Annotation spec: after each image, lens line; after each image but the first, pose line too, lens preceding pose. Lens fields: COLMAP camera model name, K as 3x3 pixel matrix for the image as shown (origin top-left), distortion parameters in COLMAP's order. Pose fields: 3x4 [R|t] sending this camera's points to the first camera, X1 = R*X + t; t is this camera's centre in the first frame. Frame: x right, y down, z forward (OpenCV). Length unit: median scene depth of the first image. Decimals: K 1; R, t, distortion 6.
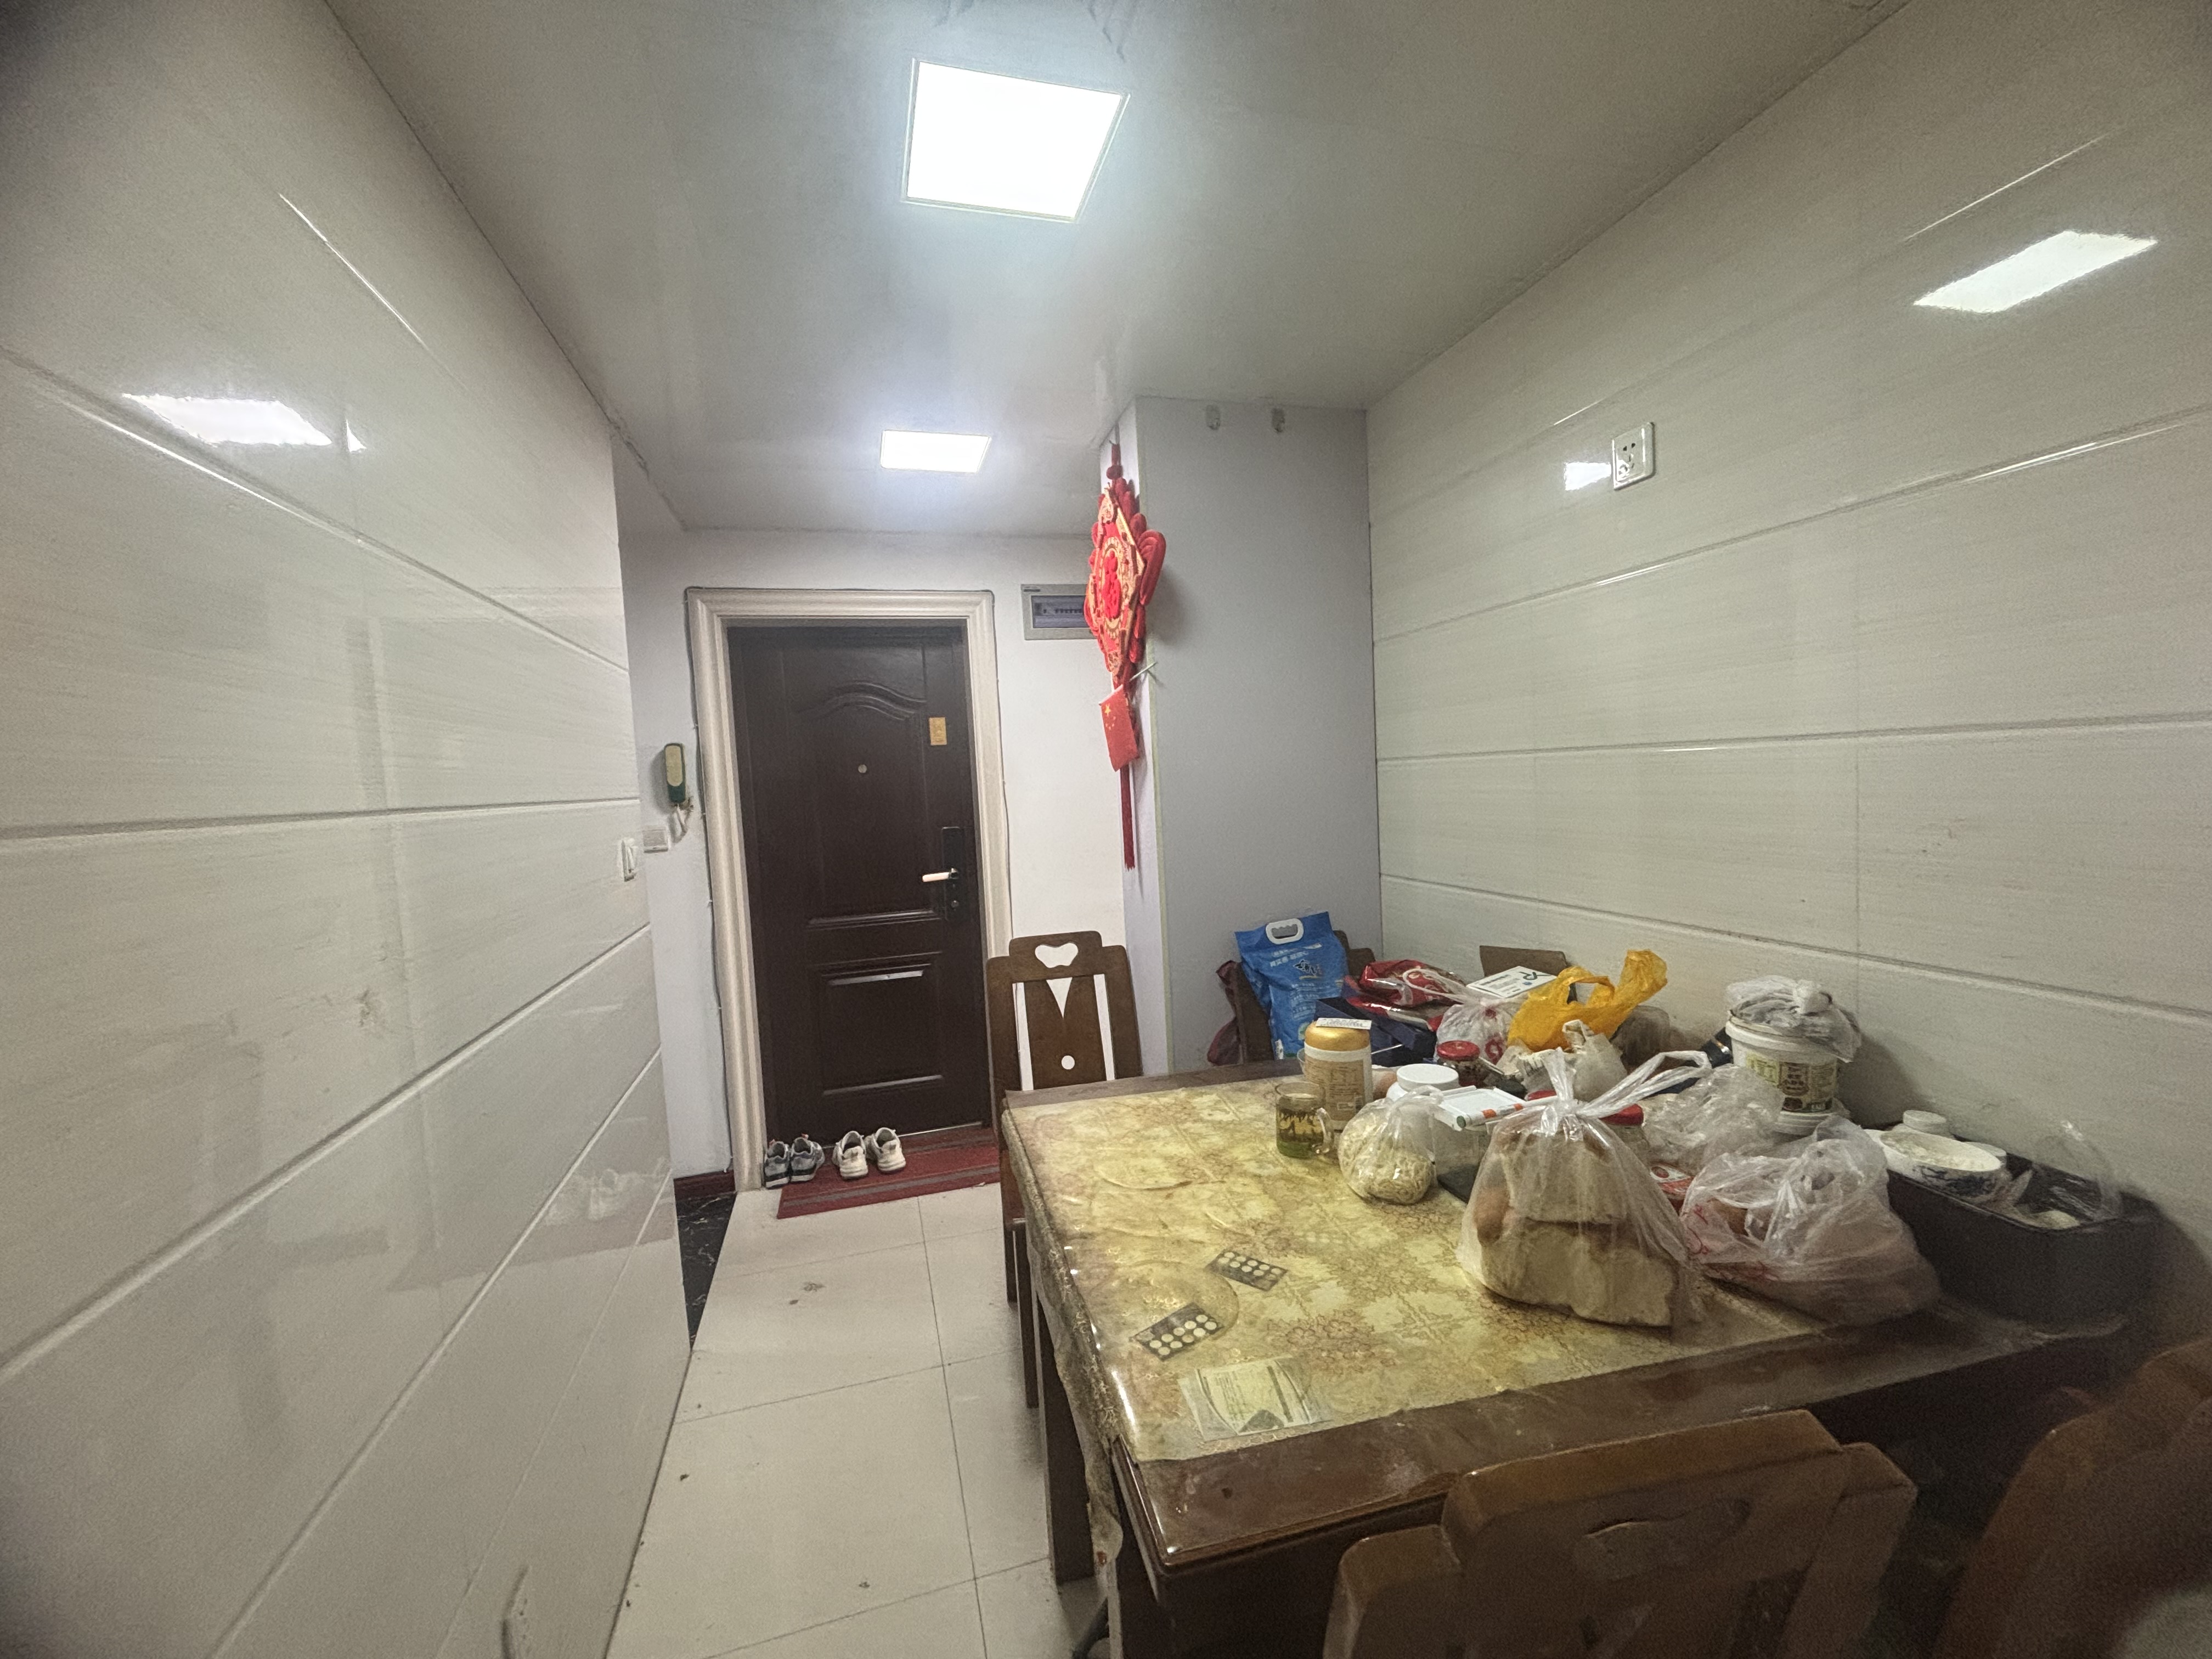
lens RADIAL K [[888.2, 0, 1100.9], [0, 888.2, 827.7], [0, 0, 1]] dist [-0.000004, 0.000037]
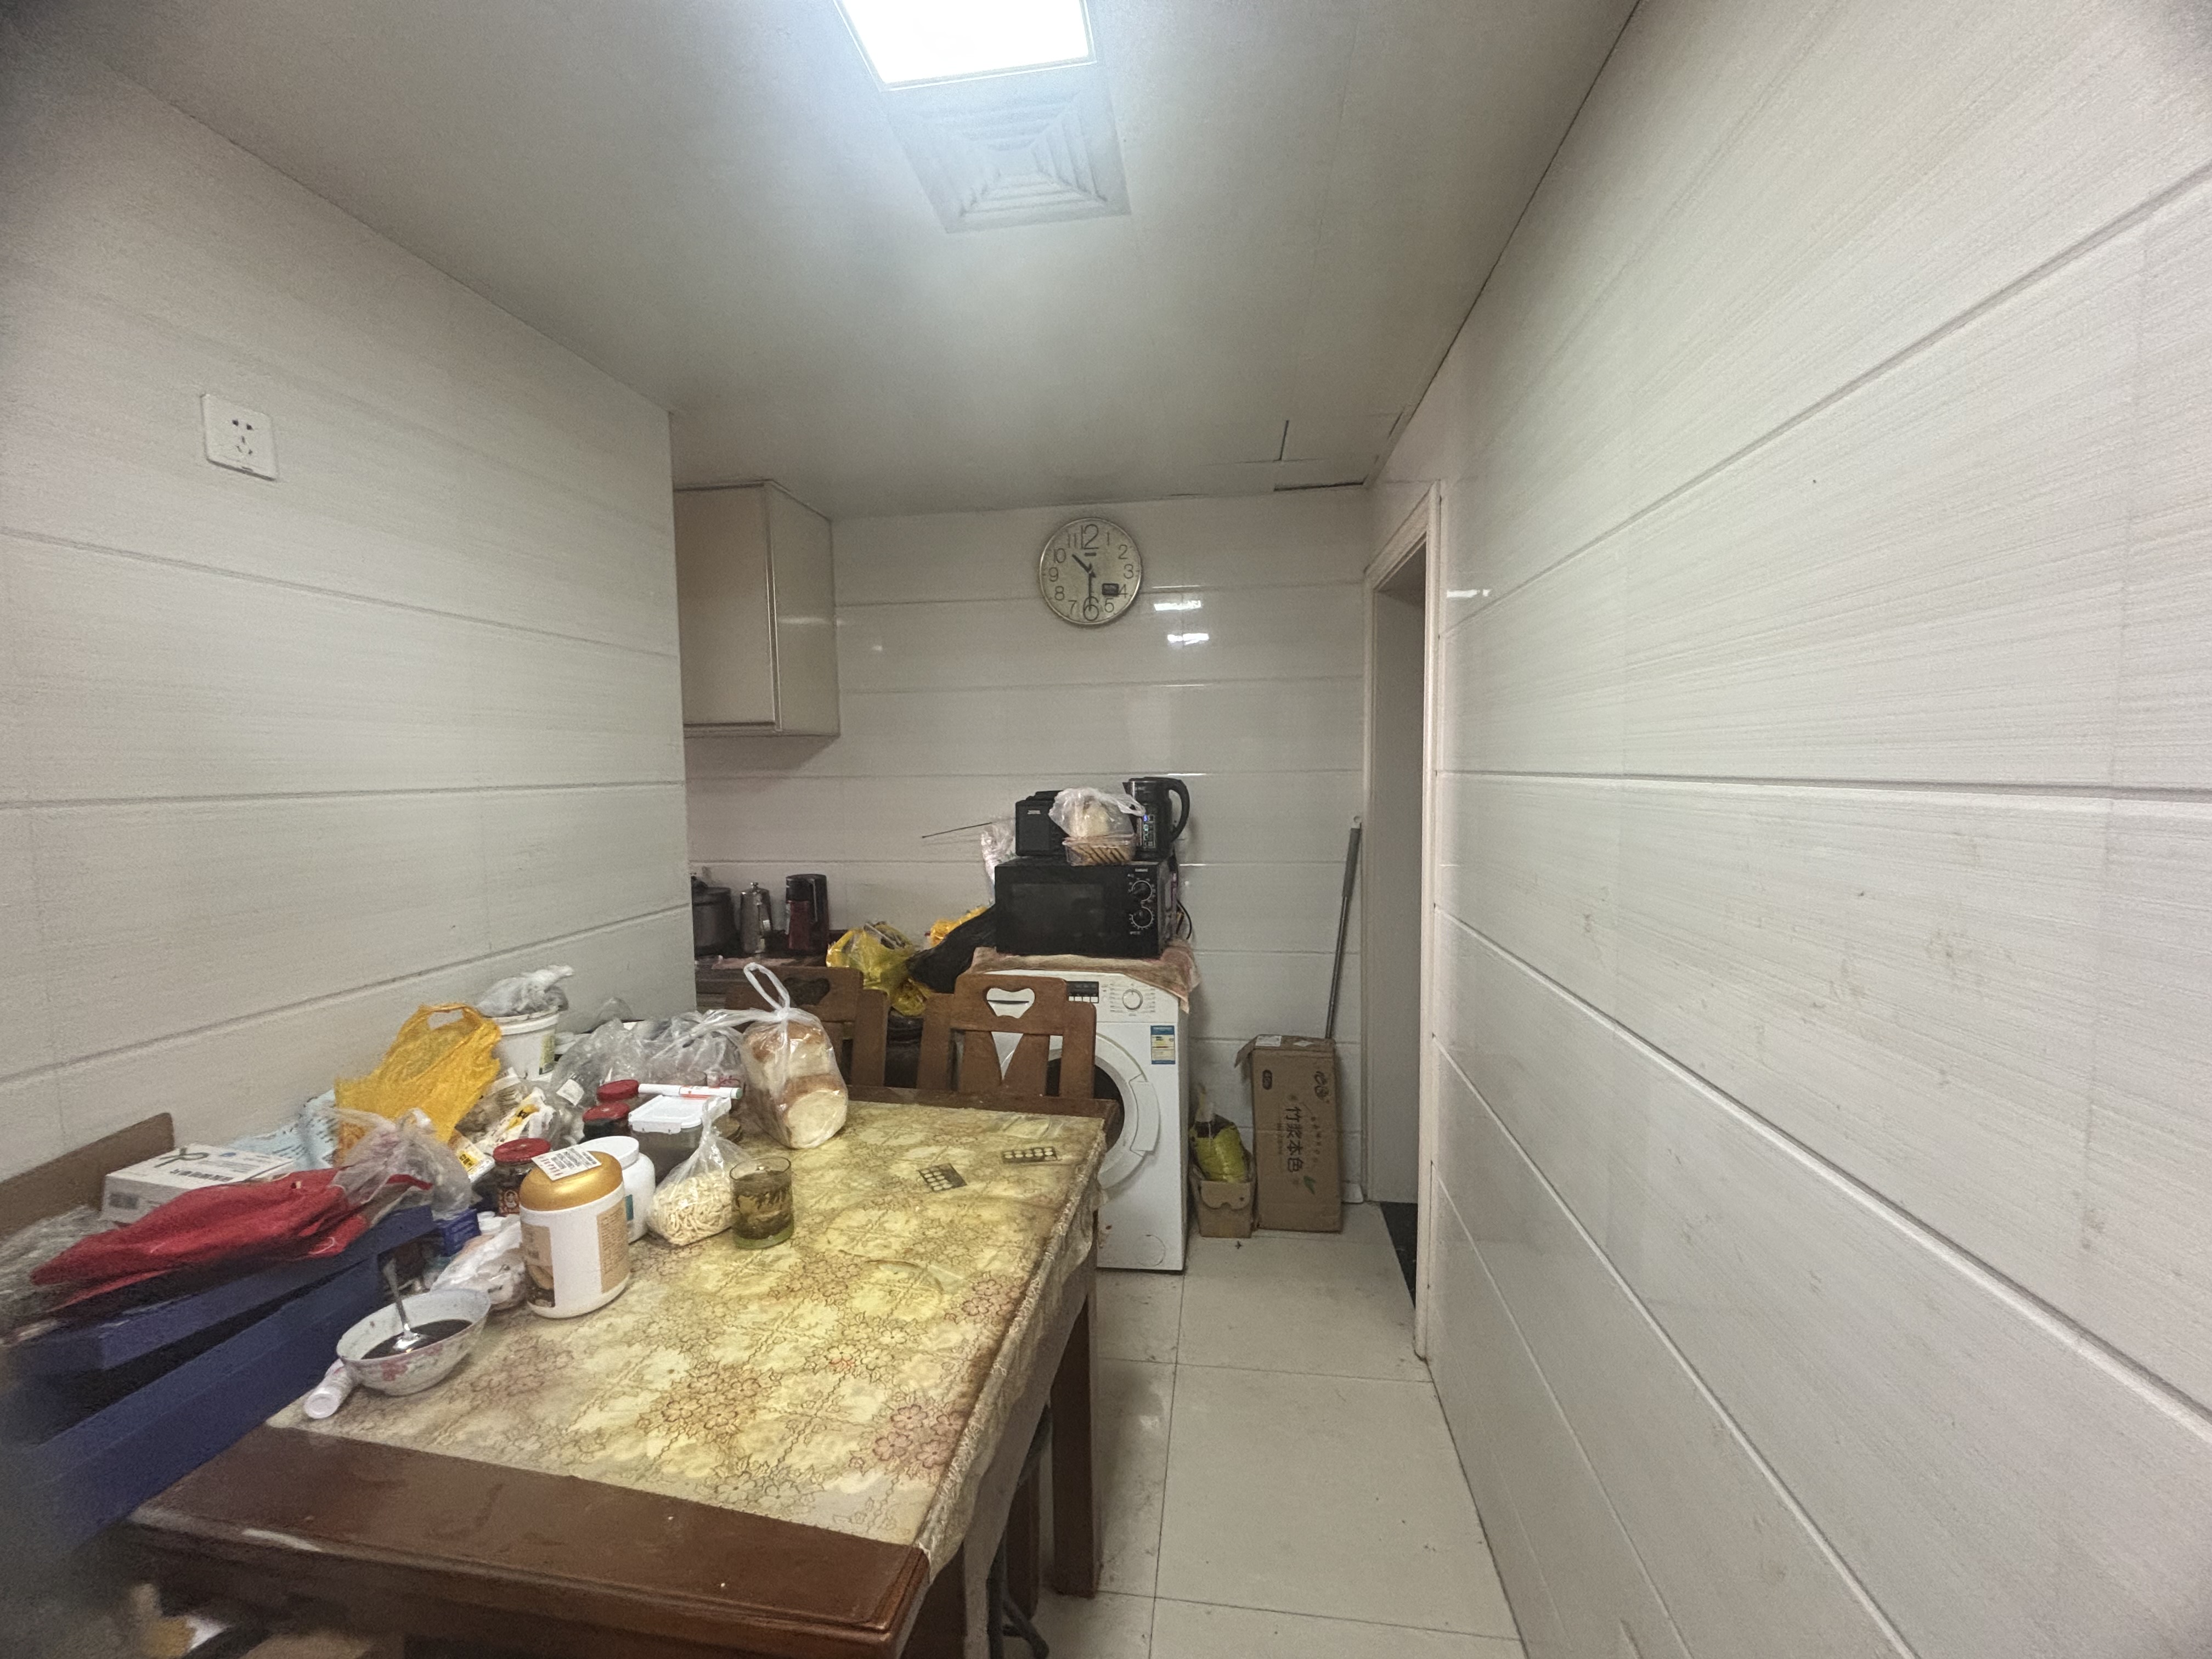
lens RADIAL K [[888.2, 0, 1100.7], [0, 888.2, 833.2], [0, 0, 1]] dist [-0.000004, 0.000037]
pose [[-0.916707, 0.023363, 0.398875, -0.503484], [0.072416, 0.991471, 0.108355, -0.107166], [-0.392942, 0.128215, -0.910581, 1.773598]]
